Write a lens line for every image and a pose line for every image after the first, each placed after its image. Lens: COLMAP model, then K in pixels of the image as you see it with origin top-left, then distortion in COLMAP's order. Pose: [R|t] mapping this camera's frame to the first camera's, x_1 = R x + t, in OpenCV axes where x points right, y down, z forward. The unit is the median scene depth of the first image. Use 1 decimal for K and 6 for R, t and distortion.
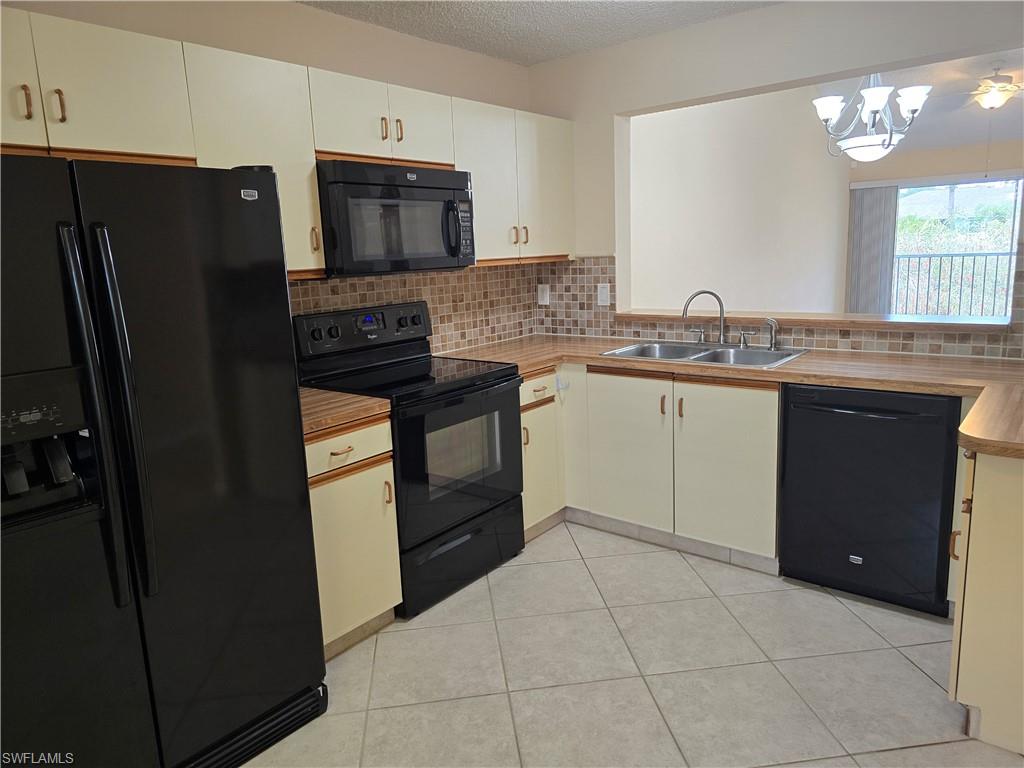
lens RADIAL K [[695.9, 0, 512.1], [0, 695.9, 383.6], [0, 0, 1]] dist [0.075327, -0.076134]
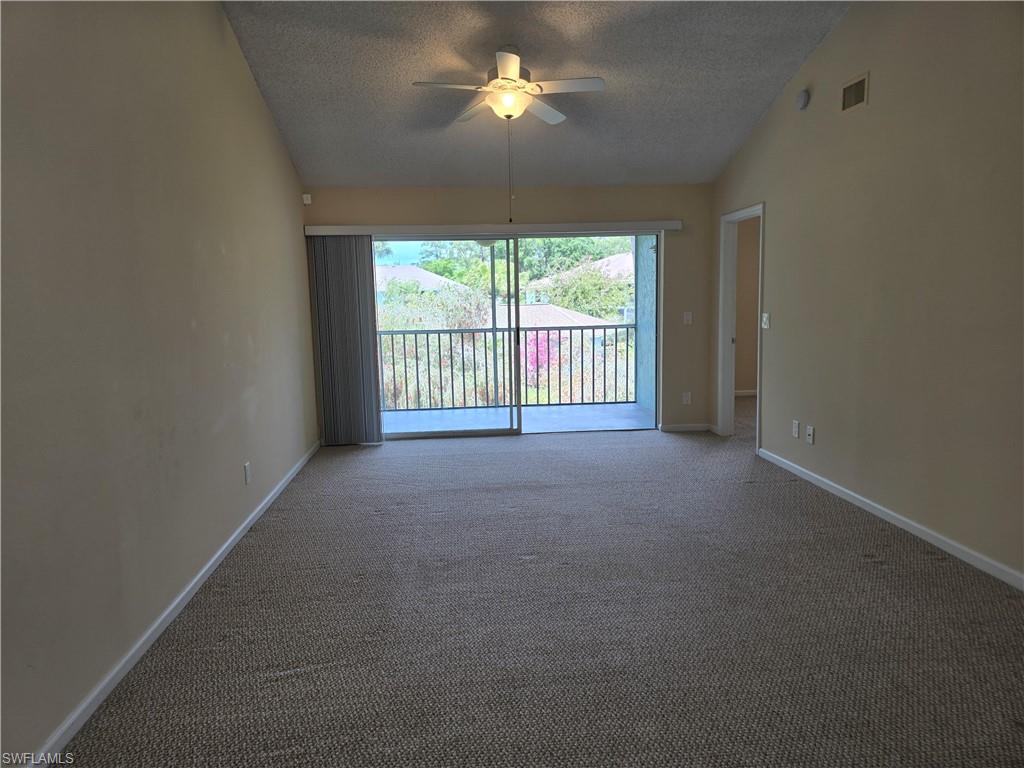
lens RADIAL K [[697.1, 0, 505.0], [0, 697.1, 383.7], [0, 0, 1]] dist [0.073639, -0.074258]
pose [[0.734172, -0.058073, 0.676476, 0.443567], [0.120695, 0.991630, -0.045862, -0.230800], [-0.668150, 0.115318, 0.735036, 1.130543]]
